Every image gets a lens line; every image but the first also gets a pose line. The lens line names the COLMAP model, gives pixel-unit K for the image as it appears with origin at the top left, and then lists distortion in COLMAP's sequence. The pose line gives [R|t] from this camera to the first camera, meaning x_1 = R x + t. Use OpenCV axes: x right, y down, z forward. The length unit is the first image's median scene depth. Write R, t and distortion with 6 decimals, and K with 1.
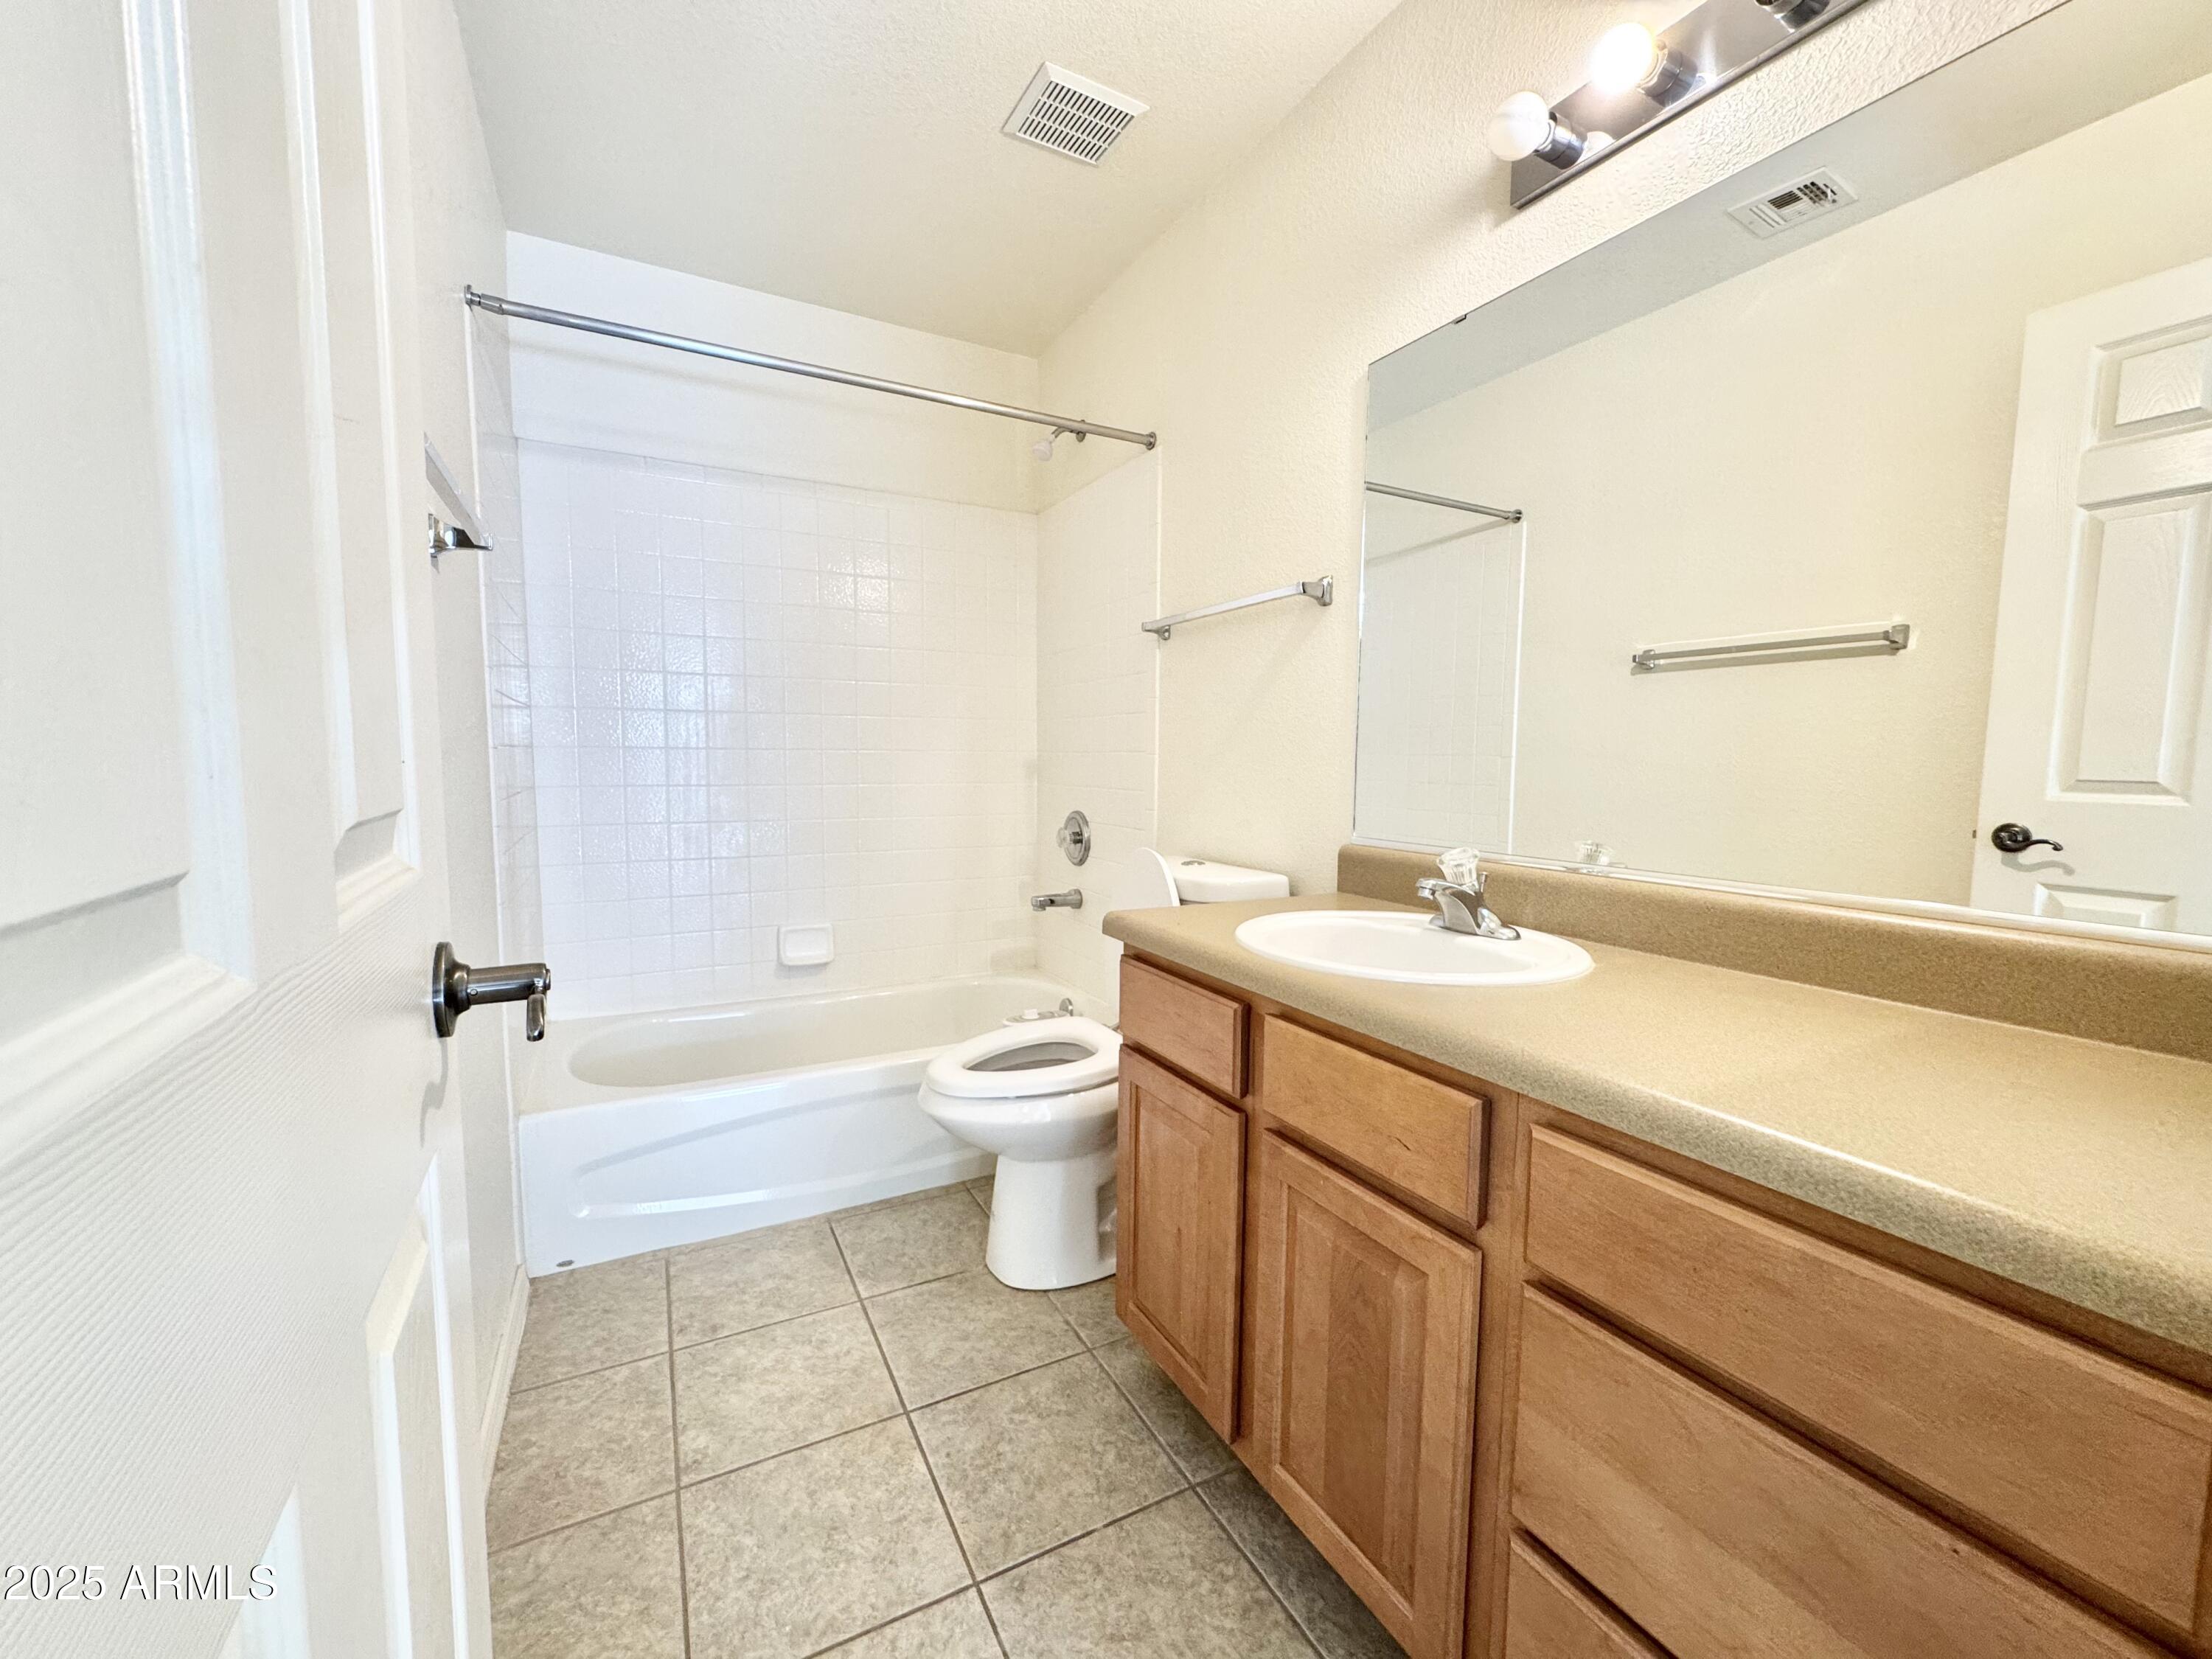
lens RADIAL K [[881.2, 0, 1101.2], [0, 881.2, 827.6], [0, 0, 1]] dist [-0.001481, -0.000565]
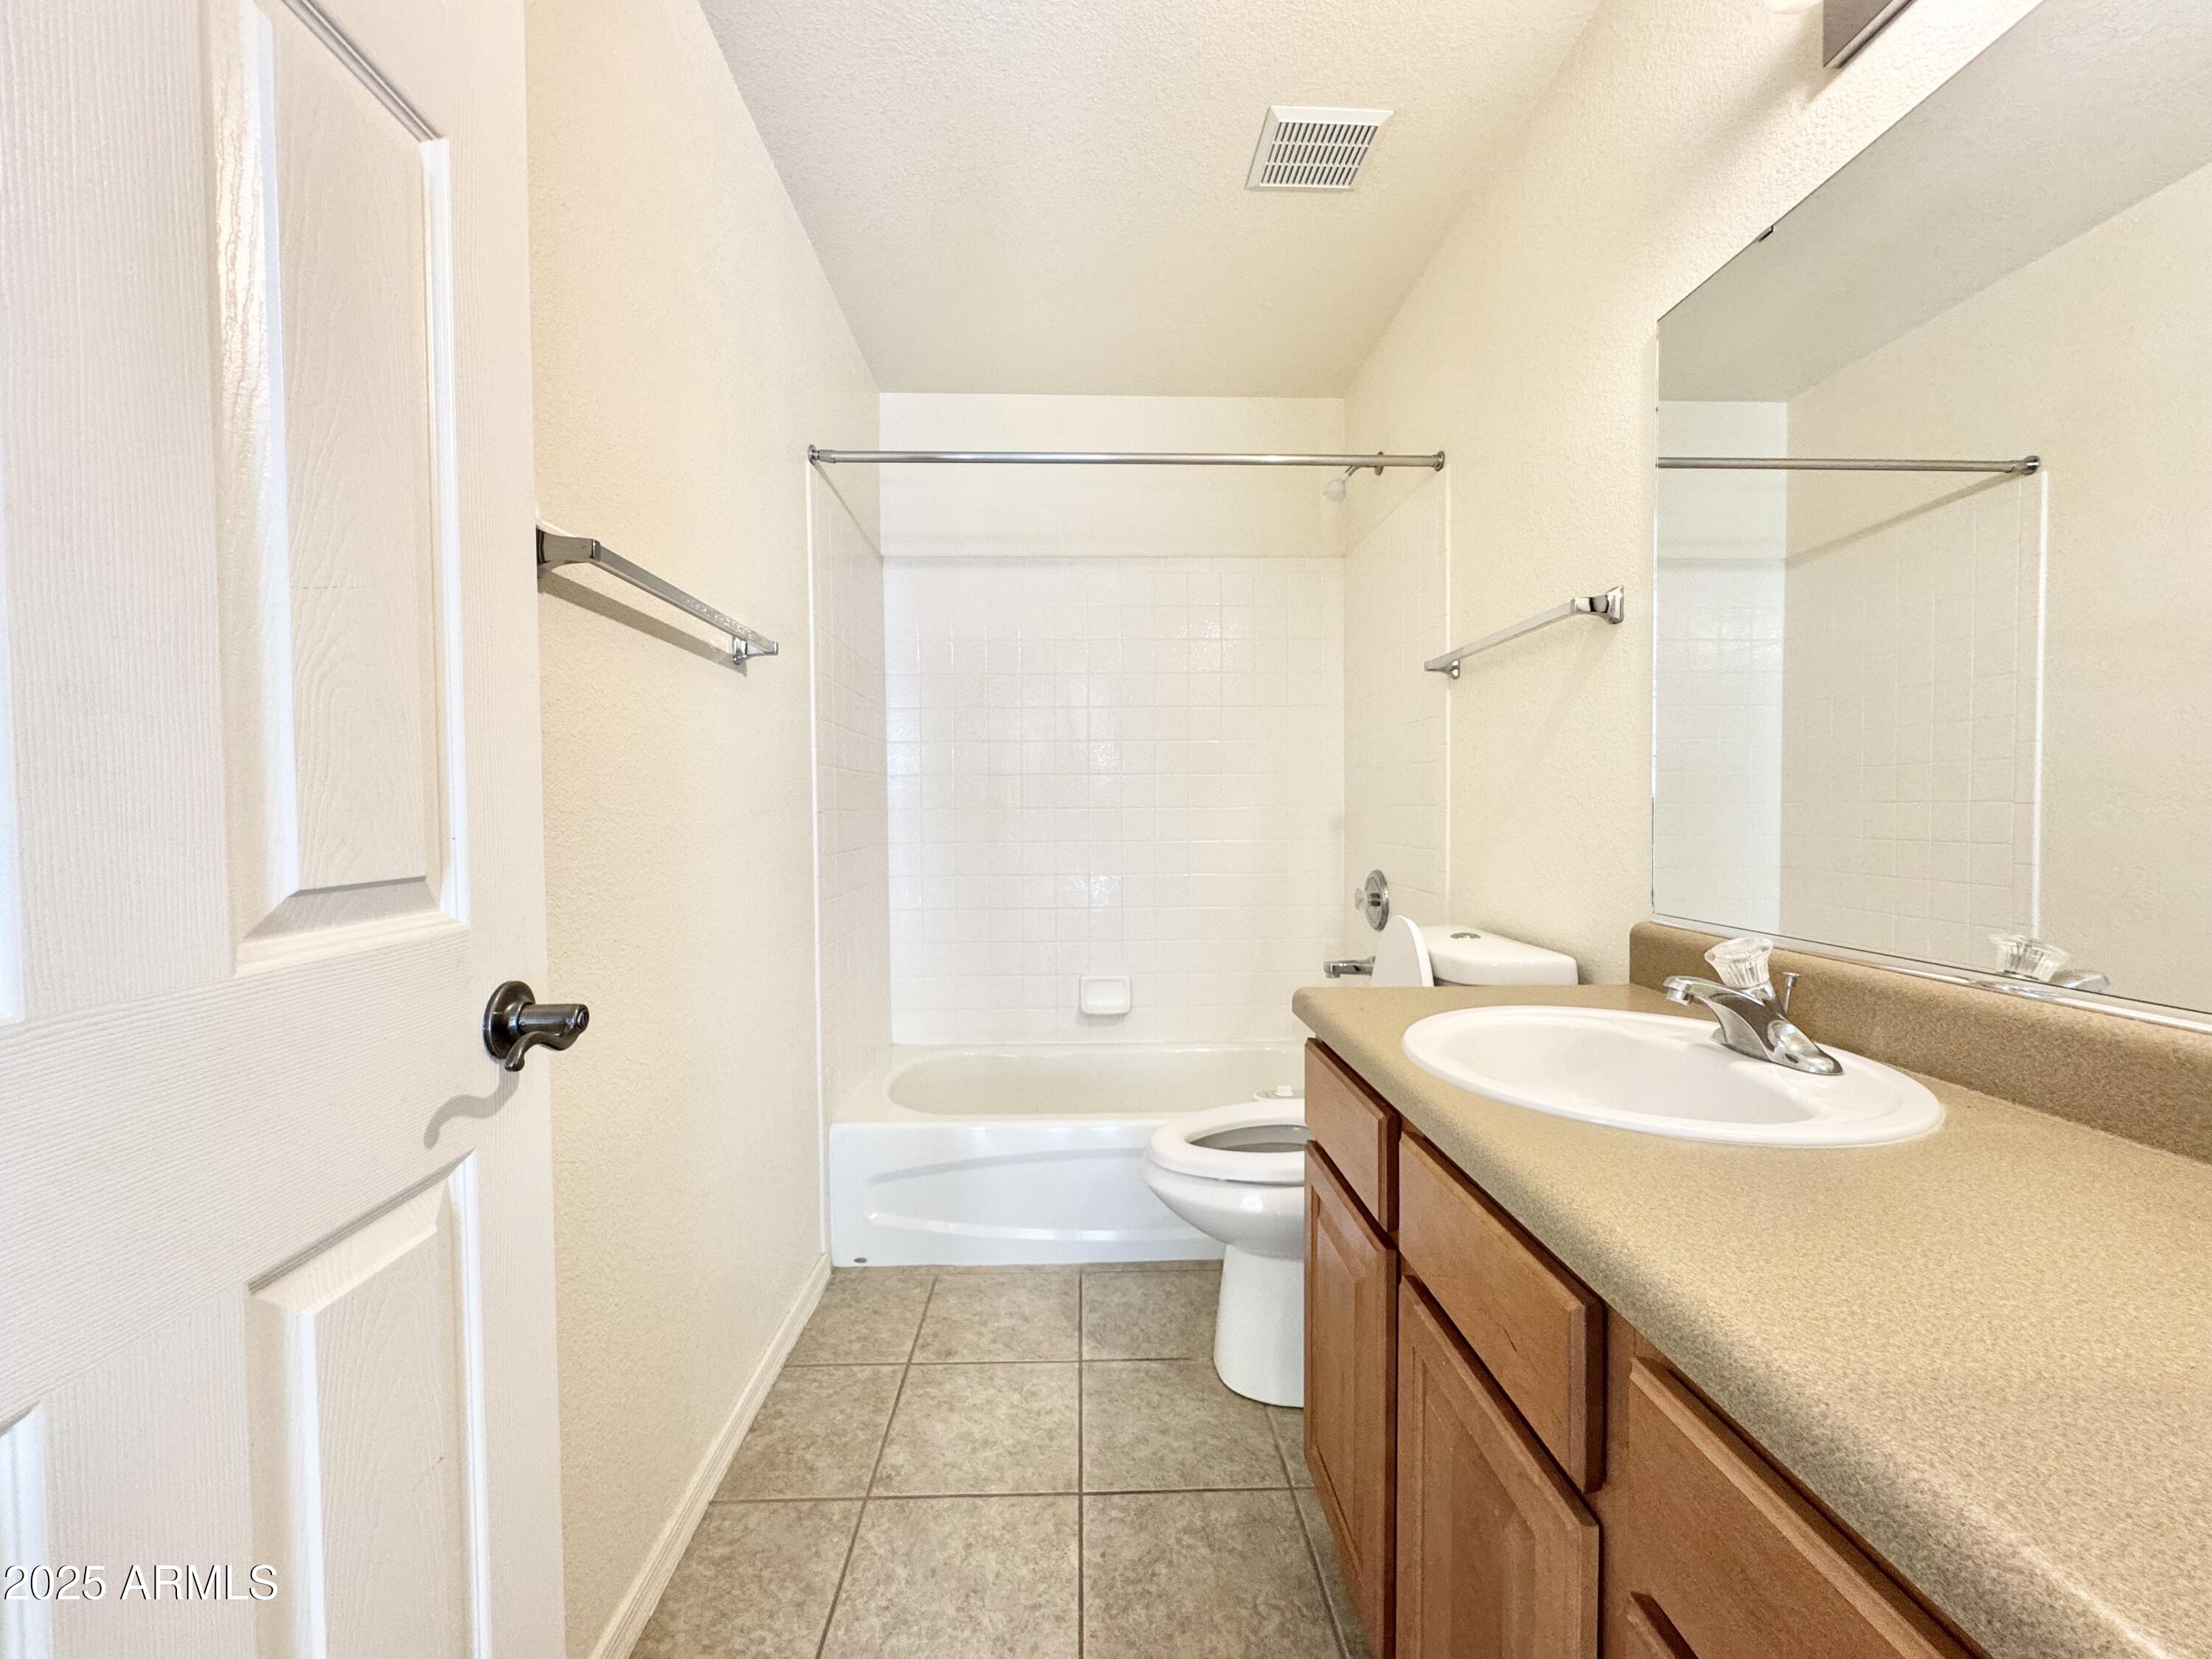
lens RADIAL K [[881.2, 0, 1101.2], [0, 881.2, 827.6], [0, 0, 1]] dist [-0.001481, -0.000565]
pose [[0.896948, -0.004334, -0.442115, 0.205589], [-0.021767, 0.998307, -0.053945, -0.013078], [0.441601, 0.058009, 0.895335, 0.090861]]
